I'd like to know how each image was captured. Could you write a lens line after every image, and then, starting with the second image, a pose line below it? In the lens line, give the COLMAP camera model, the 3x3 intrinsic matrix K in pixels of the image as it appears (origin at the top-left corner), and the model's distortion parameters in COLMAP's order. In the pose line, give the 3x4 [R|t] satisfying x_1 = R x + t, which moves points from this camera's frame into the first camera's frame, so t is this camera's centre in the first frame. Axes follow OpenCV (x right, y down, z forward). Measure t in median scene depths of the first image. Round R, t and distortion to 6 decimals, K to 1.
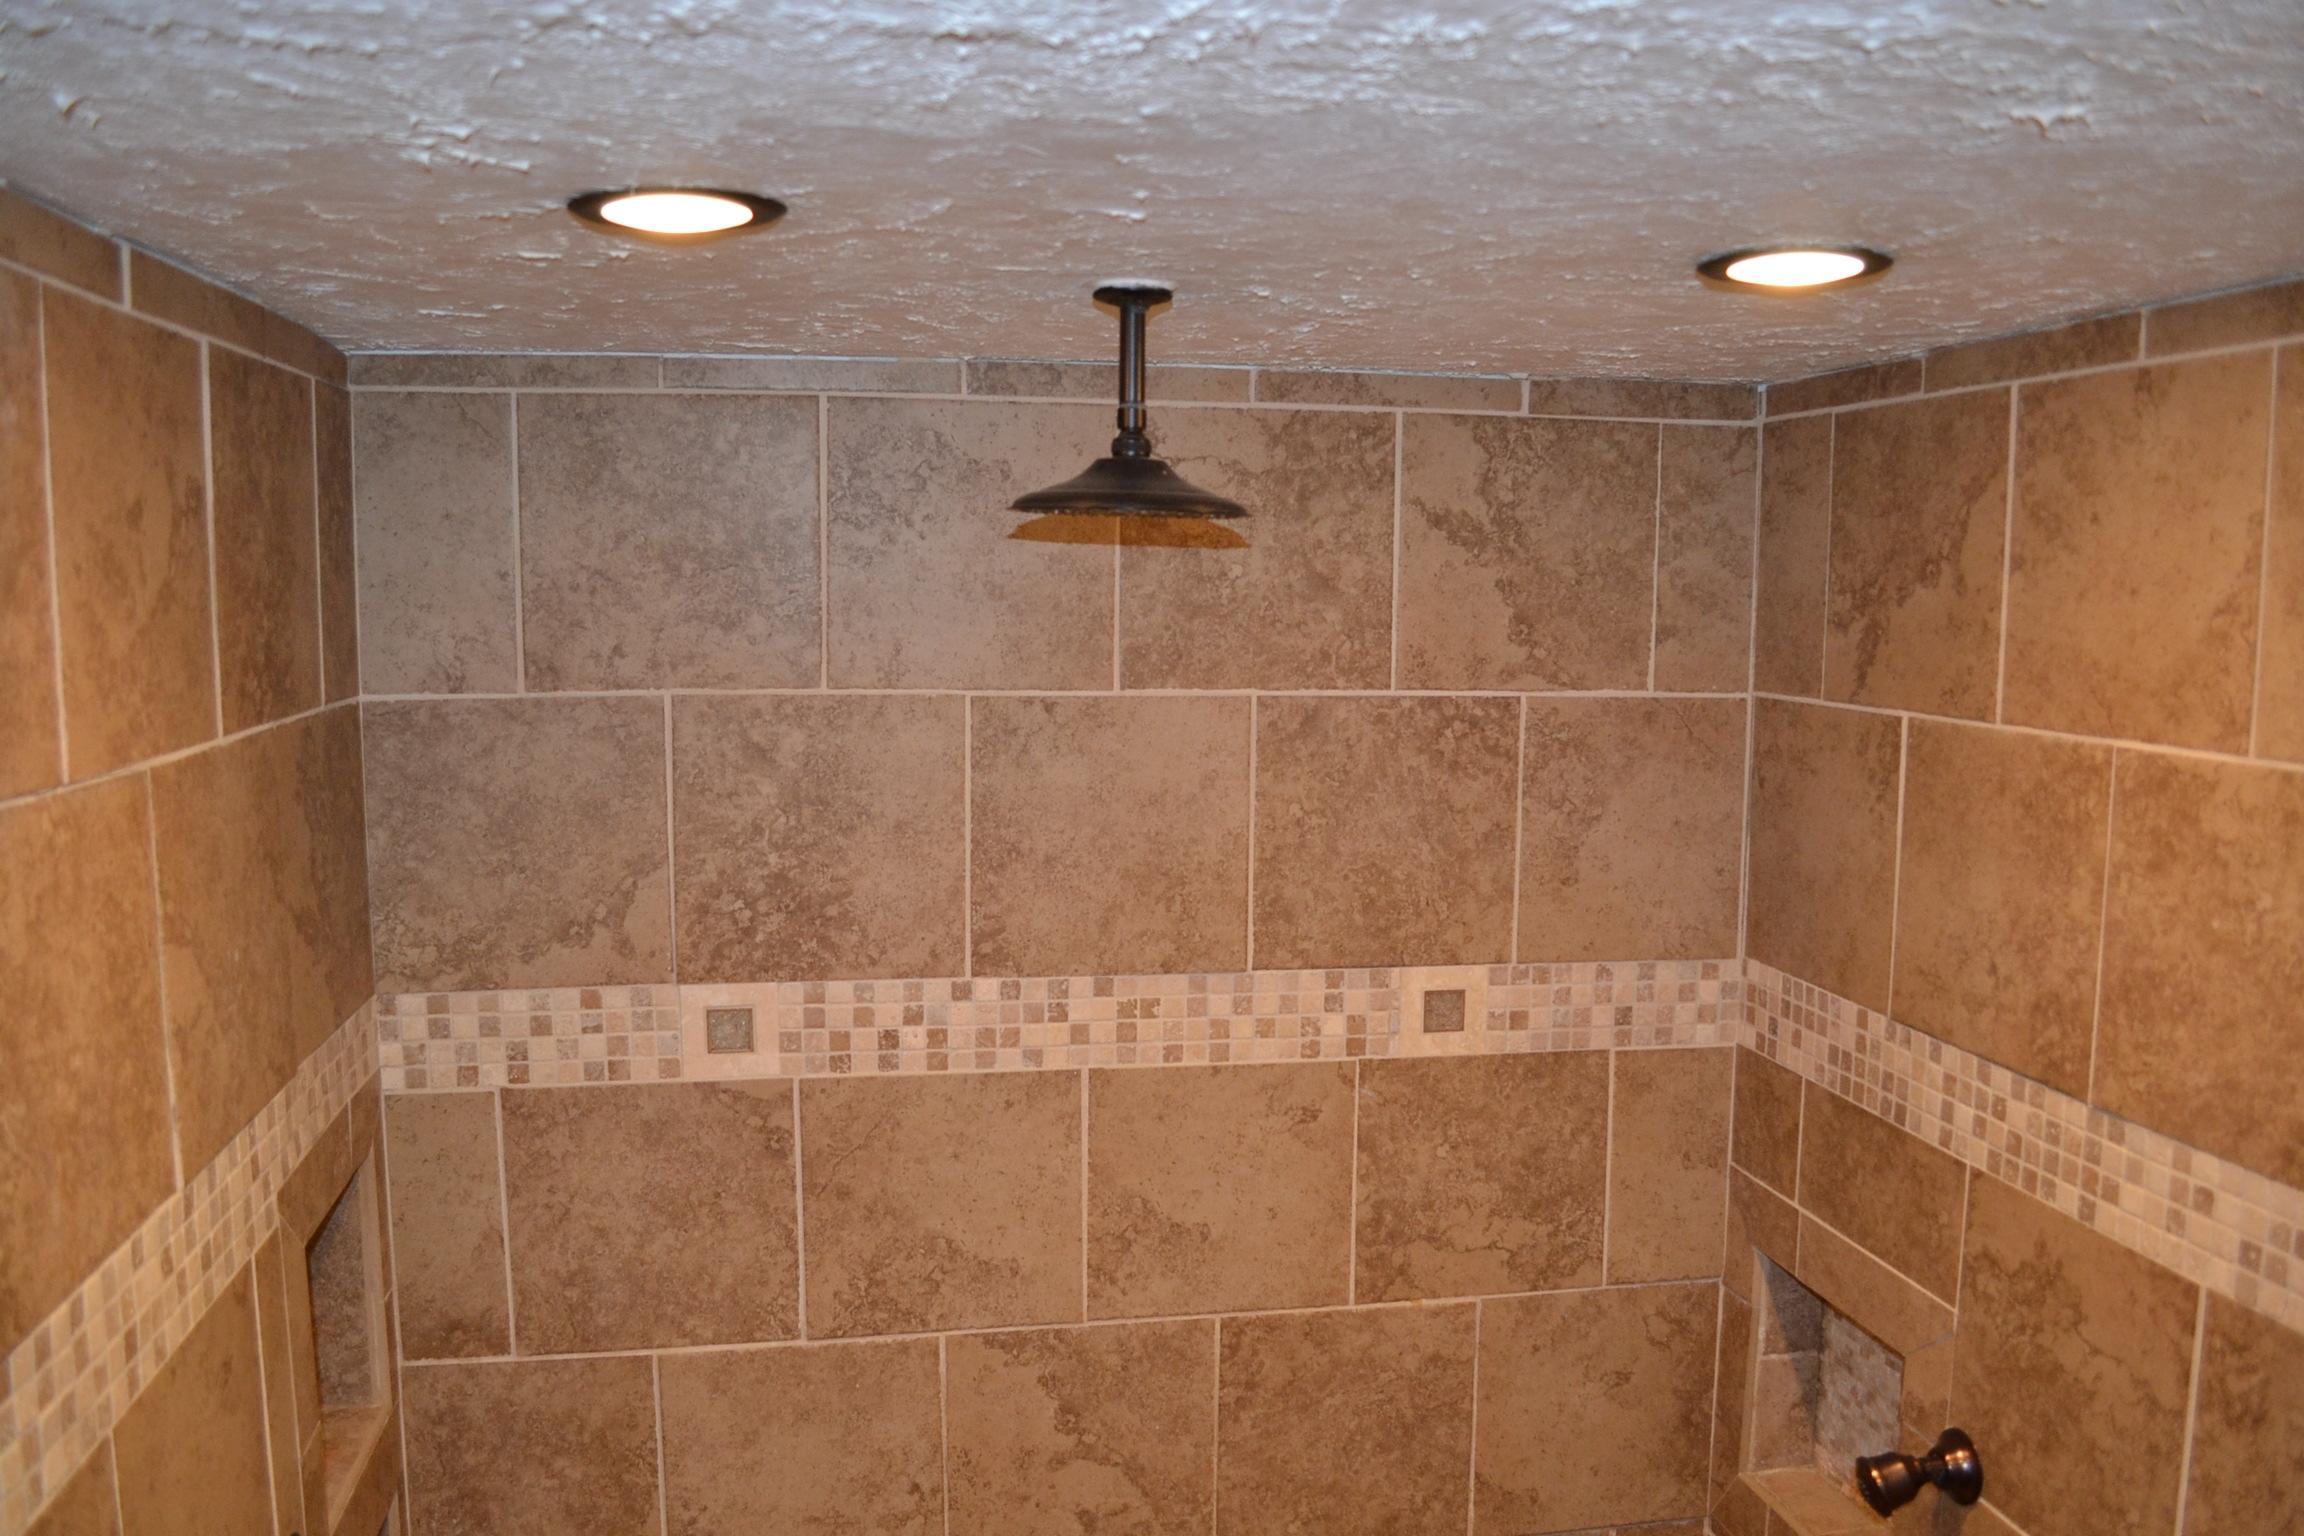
lens RADIAL K [[1839.6, 0, 1133.9], [0, 1839.6, 781.4], [0, 0, 1]] dist [-0.084150, 0.013941]
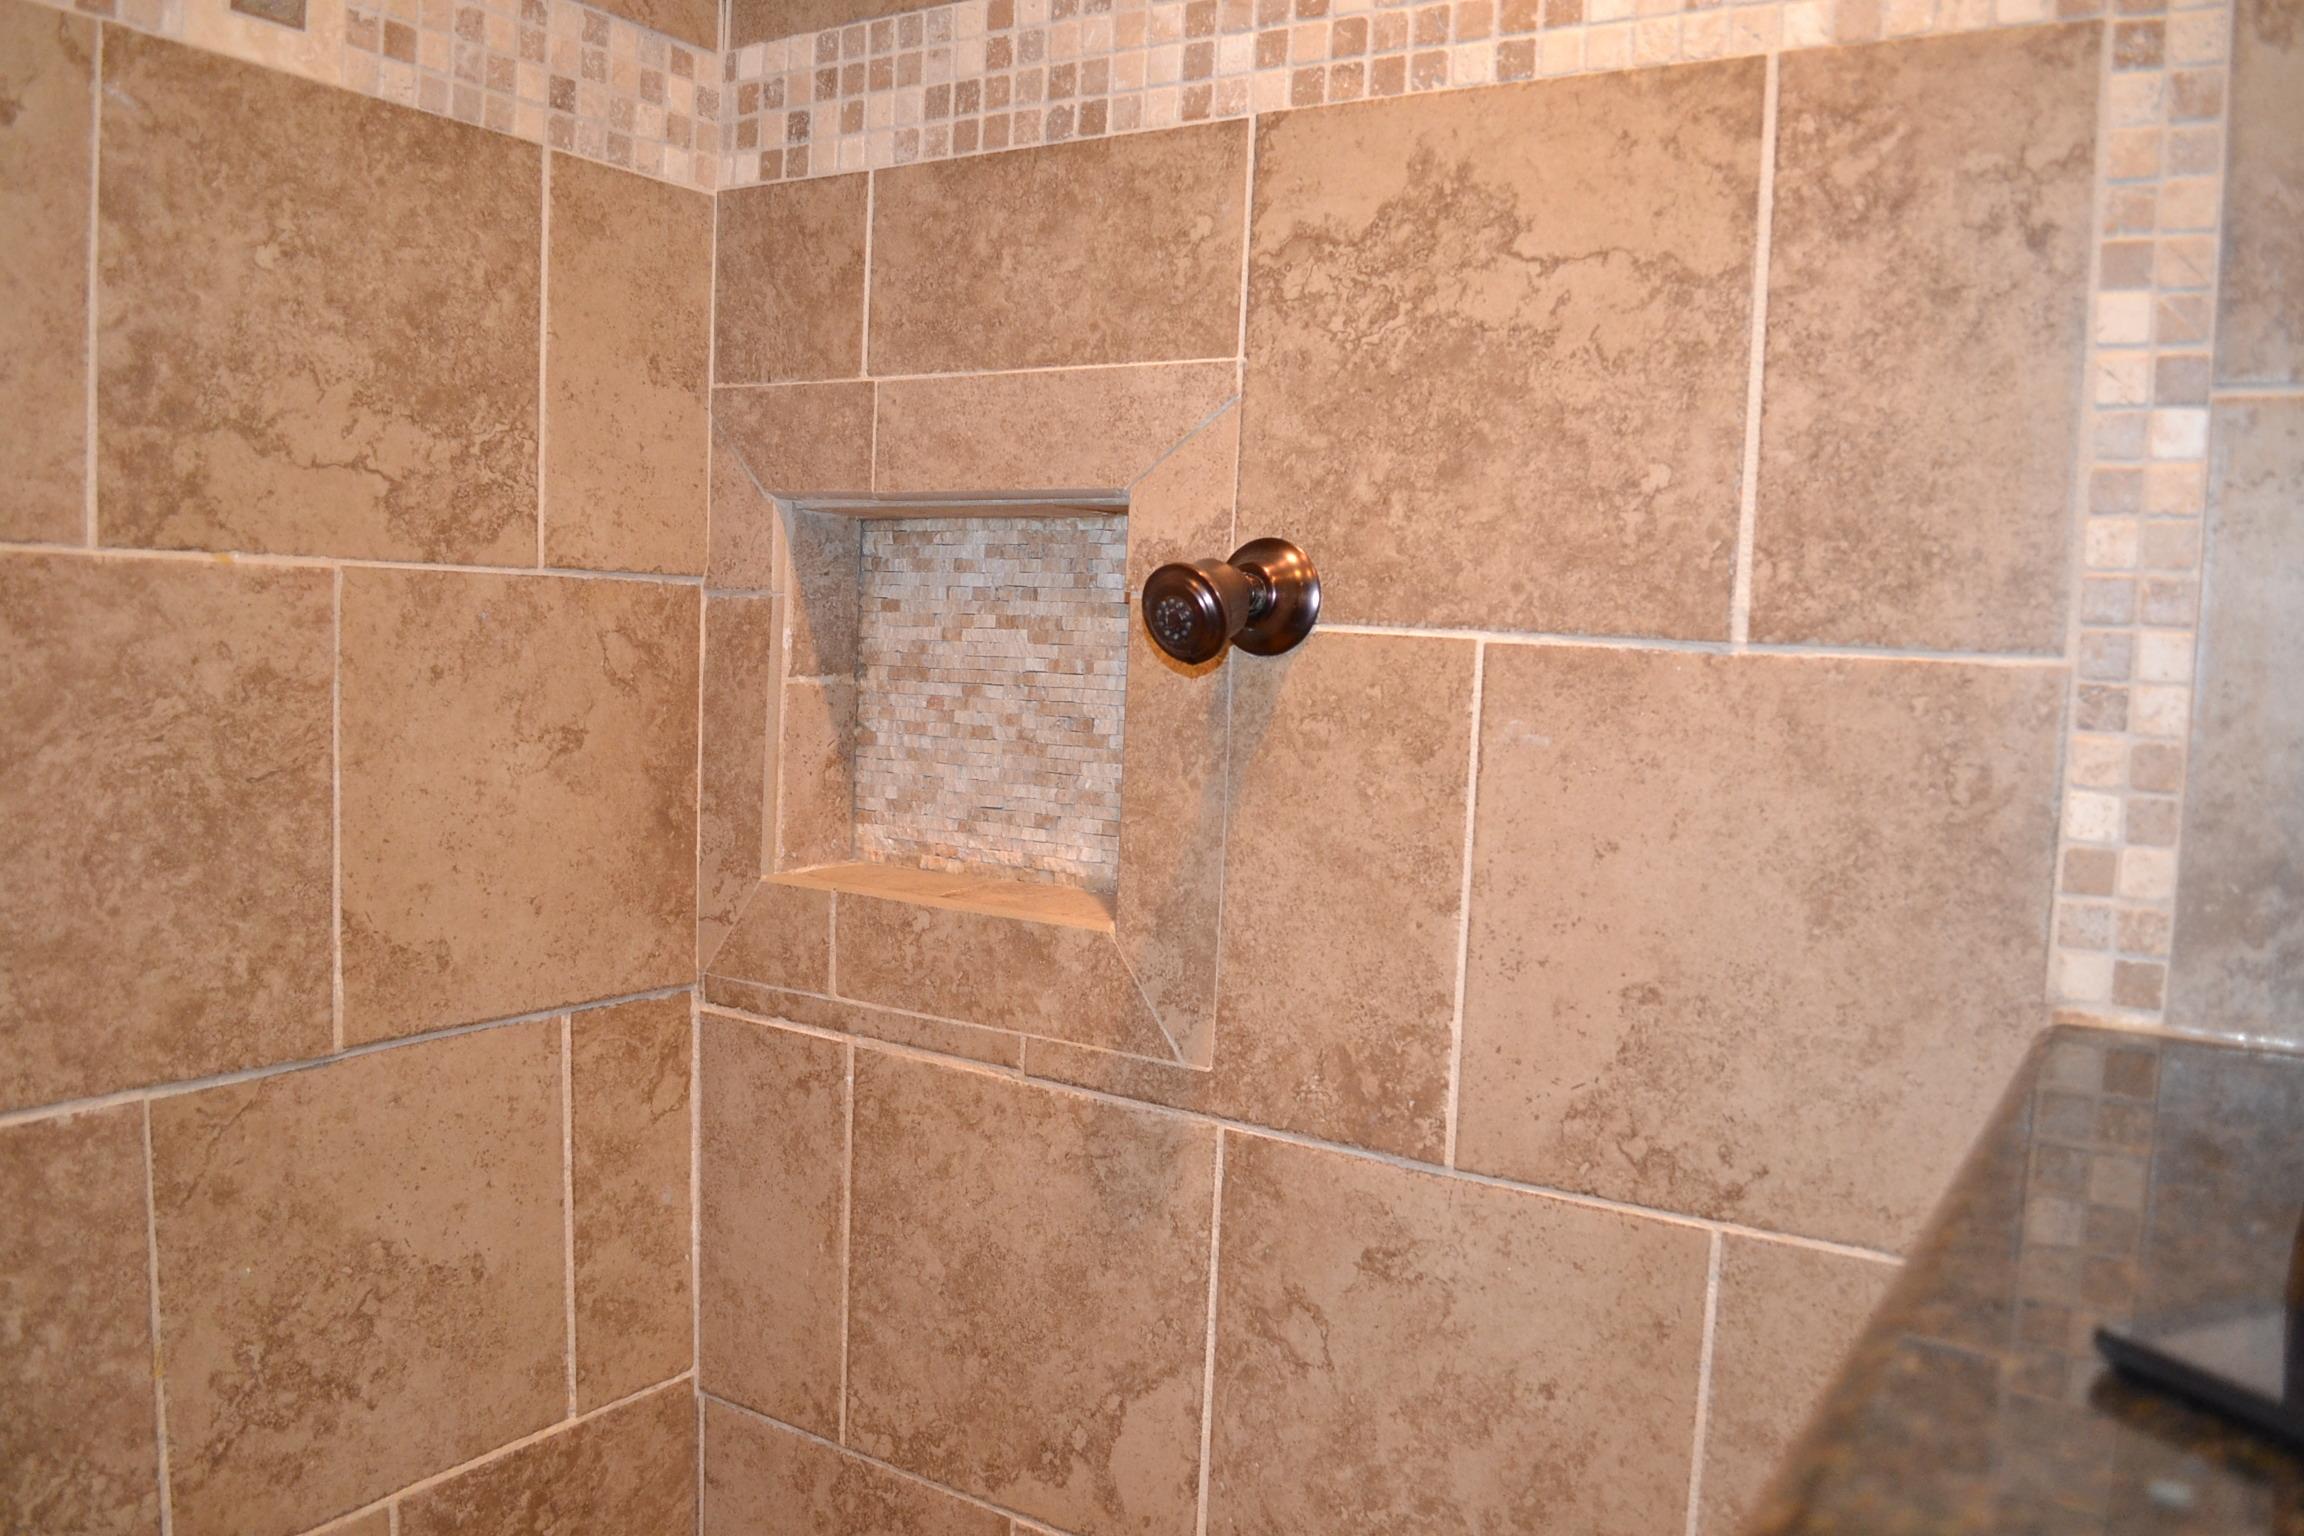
lens RADIAL K [[1835.1, 0, 1134.0], [0, 1835.1, 781.0], [0, 0, 1]] dist [-0.082672, 0.010151]
pose [[0.685205, -0.039708, 0.727267, -0.037876], [0.043168, 0.998972, 0.013871, 0.361224], [-0.727070, 0.021890, 0.686214, 0.486786]]
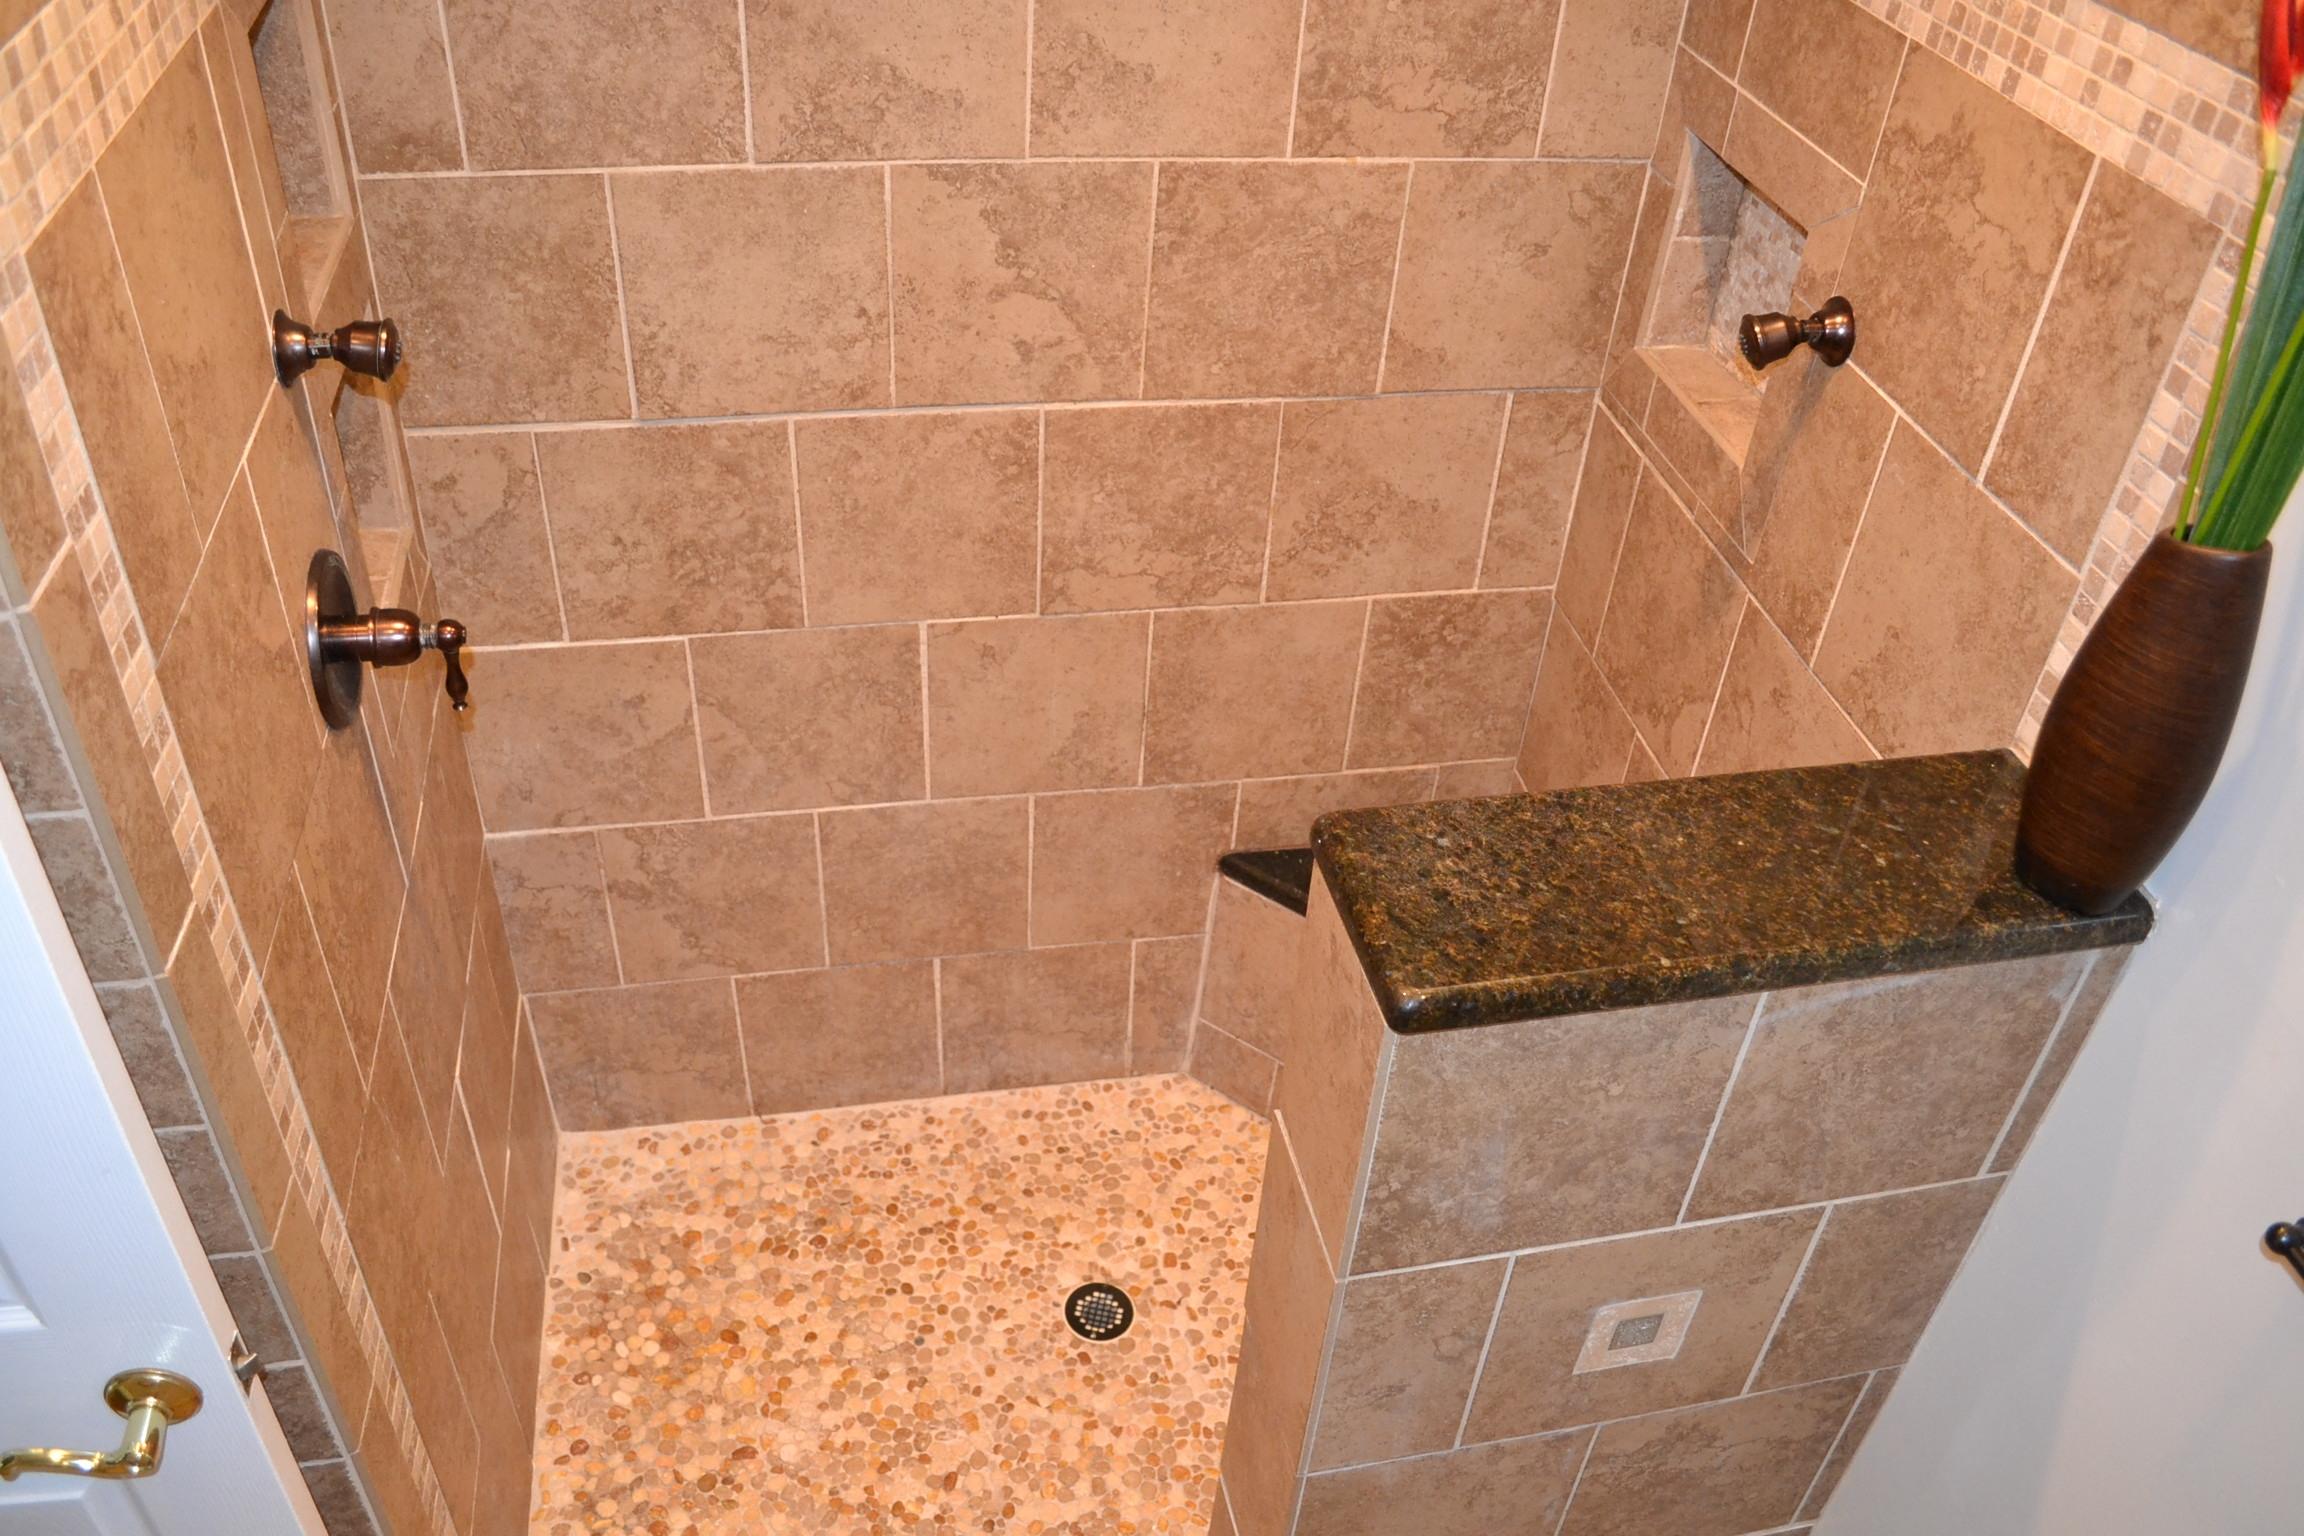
lens RADIAL K [[1835.1, 0, 1134.0], [0, 1835.1, 781.0], [0, 0, 1]] dist [-0.082672, 0.010151]
pose [[0.998476, 0.036416, 0.041462, 0.003484], [-0.052864, 0.846728, 0.529393, 0.049260], [-0.015829, -0.530778, 0.847363, -0.048362]]
